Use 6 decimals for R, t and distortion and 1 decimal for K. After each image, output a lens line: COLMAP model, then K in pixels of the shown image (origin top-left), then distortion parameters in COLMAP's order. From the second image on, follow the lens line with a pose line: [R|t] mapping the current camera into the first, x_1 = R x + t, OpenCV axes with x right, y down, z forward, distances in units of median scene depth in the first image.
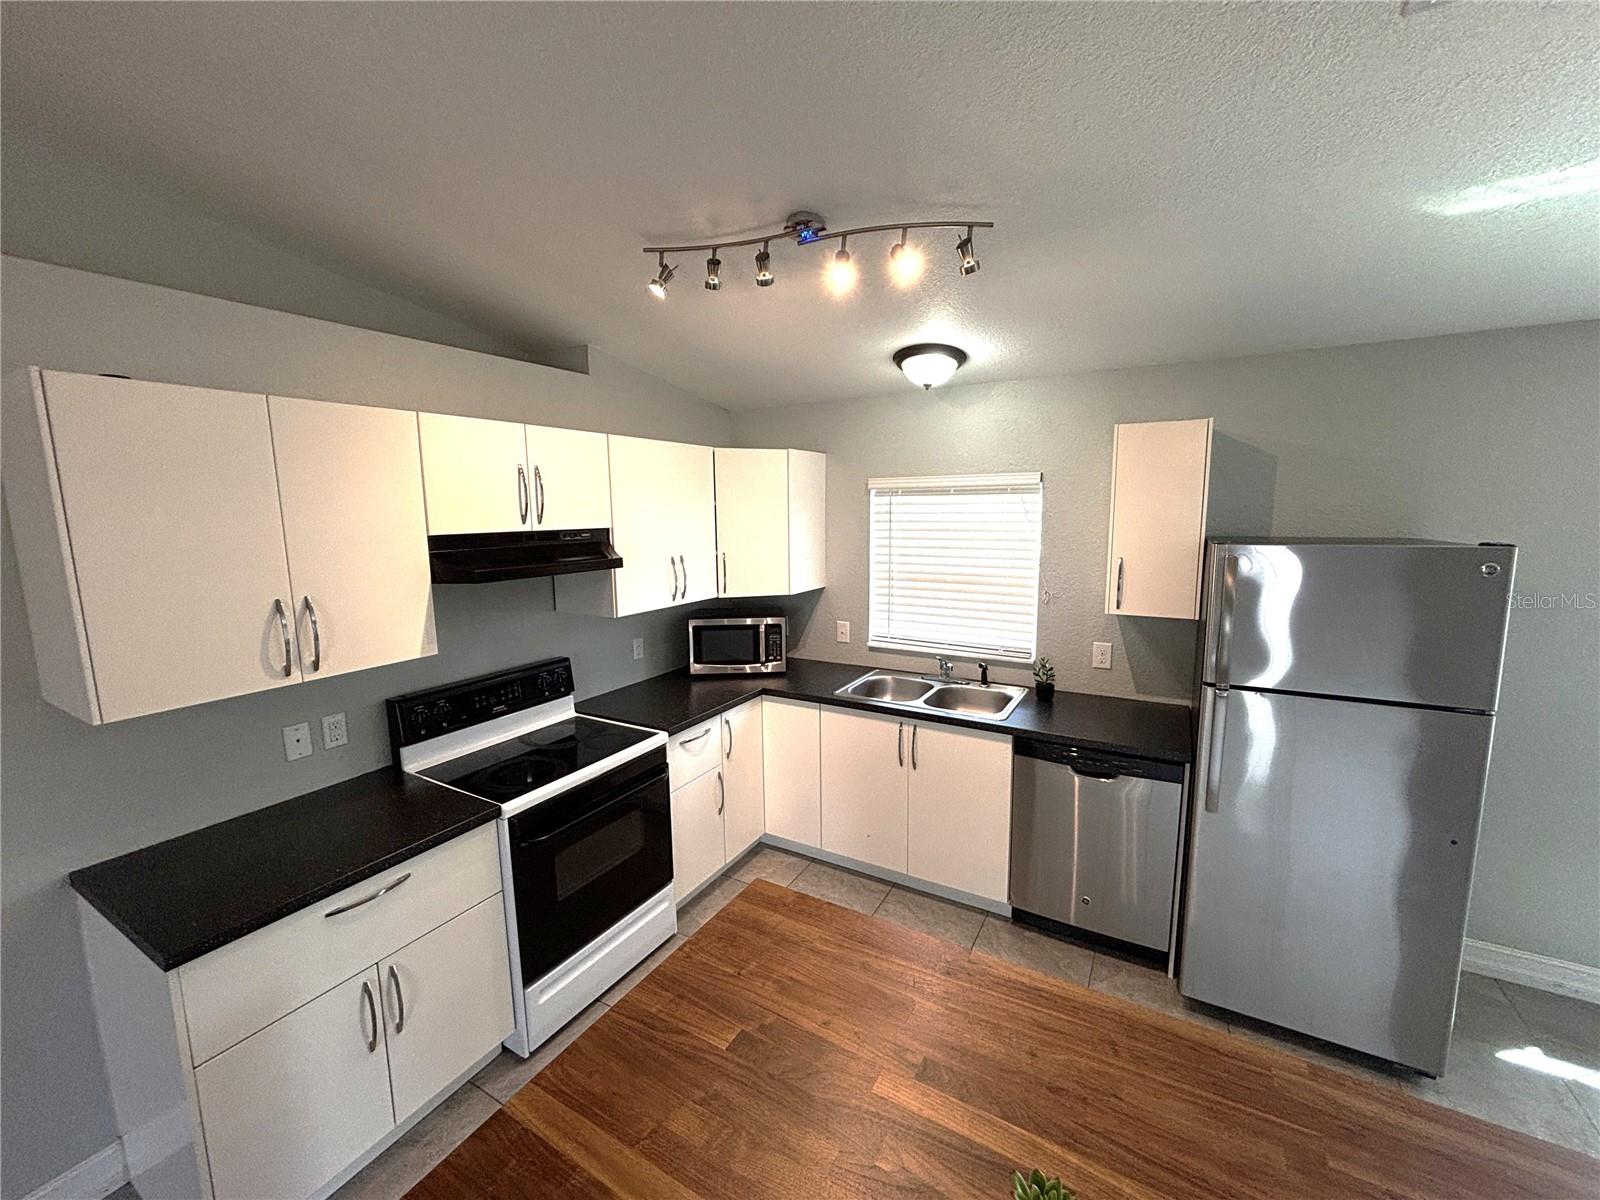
lens RADIAL K [[645.0, 0, 805.7], [0, 645.0, 597.9], [0, 0, 1]] dist [0.003391, 0.002944]
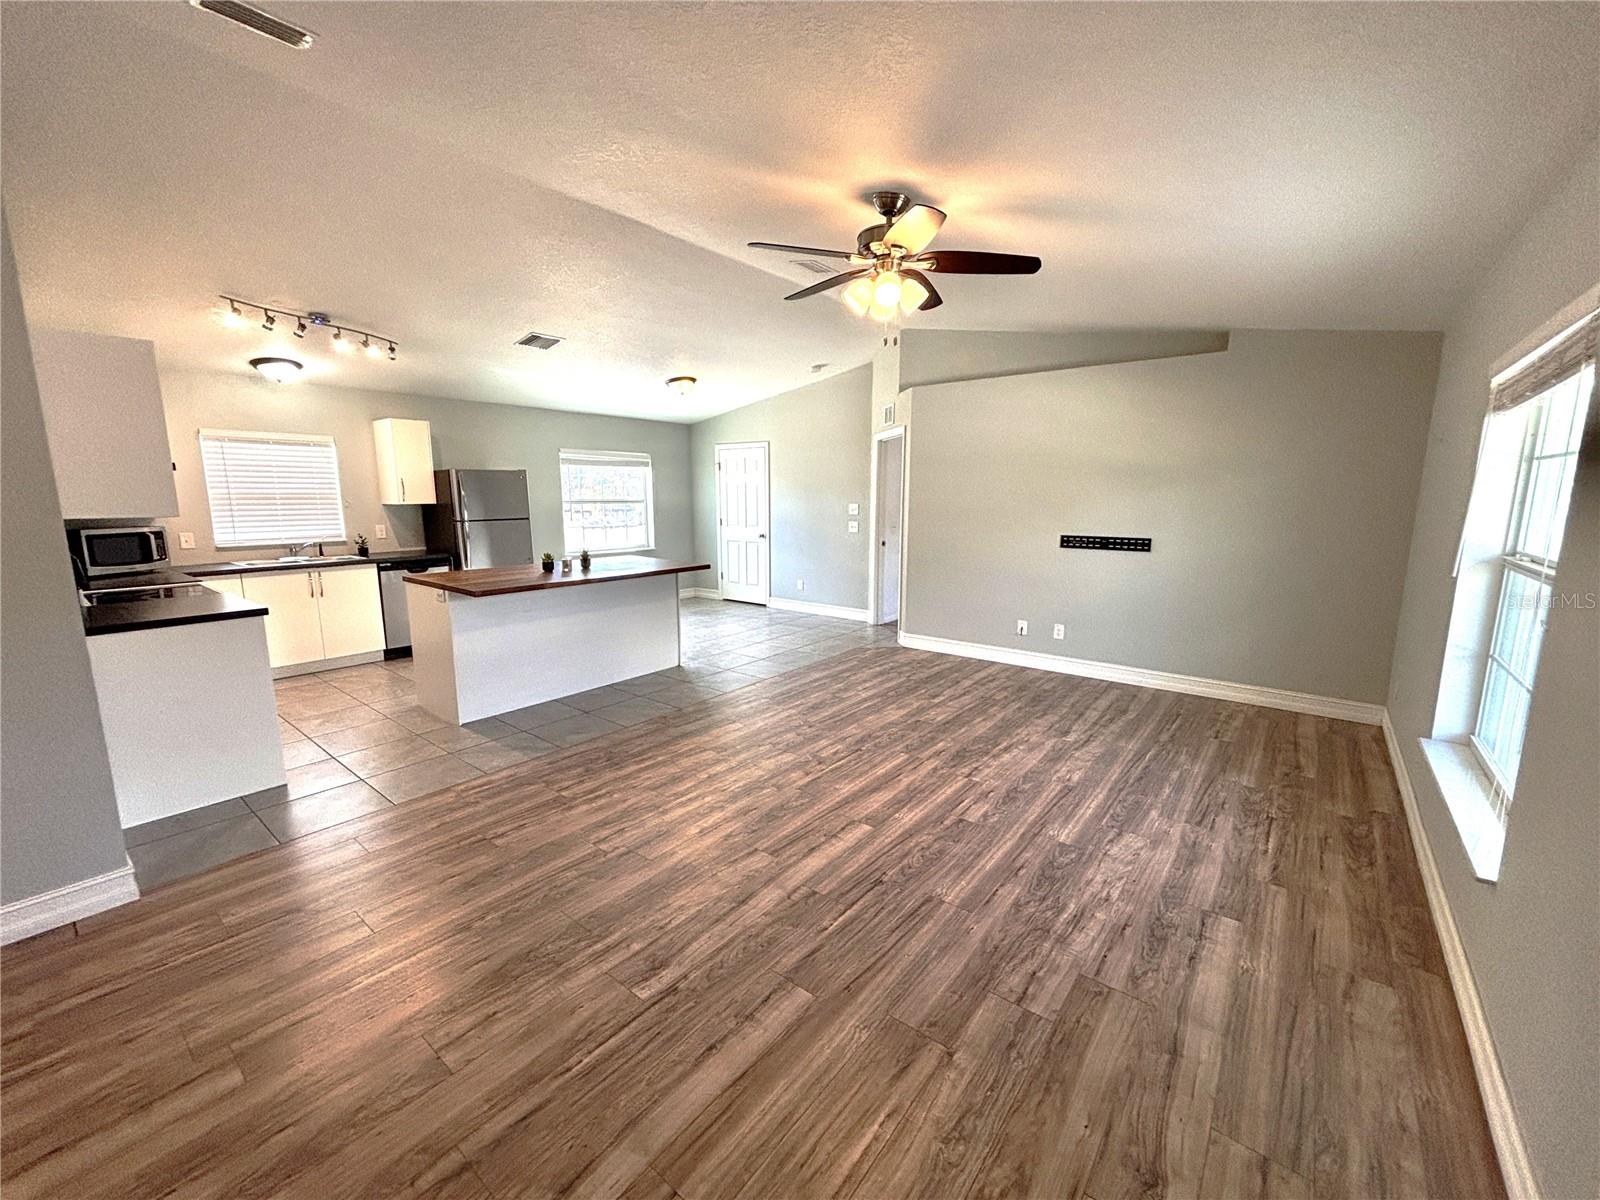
lens RADIAL K [[645.0, 0, 797.5], [0, 645.0, 602.9], [0, 0, 1]] dist [0.003391, 0.002944]
pose [[0.152418, -0.156042, 0.975920, -1.368322], [0.137908, 0.981155, 0.135340, 0.215781], [-0.978647, 0.113959, 0.171065, -0.597340]]
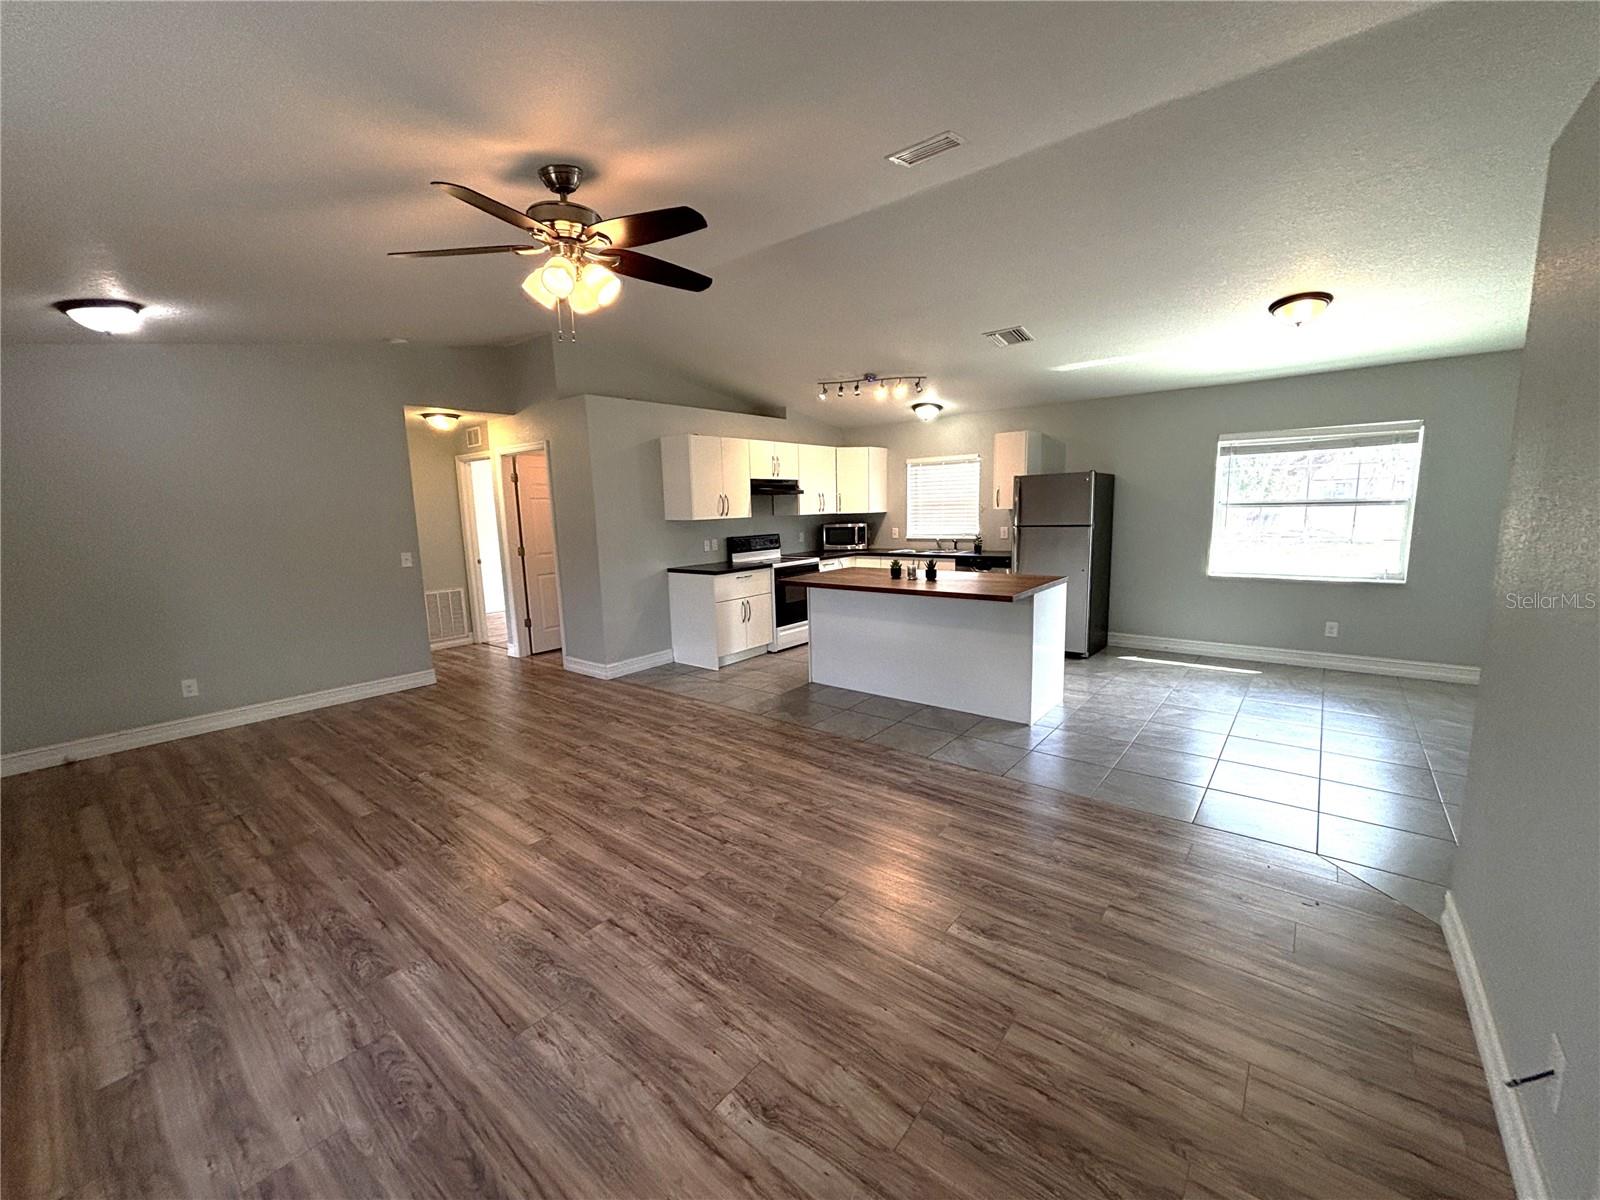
lens RADIAL K [[645.0, 0, 798.4], [0, 645.0, 599.3], [0, 0, 1]] dist [0.003391, 0.002944]
pose [[0.986595, 0.008733, -0.162953, 0.113853], [-0.007133, 0.999920, 0.010399, 0.311708], [0.163031, -0.009097, 0.986579, -1.409365]]
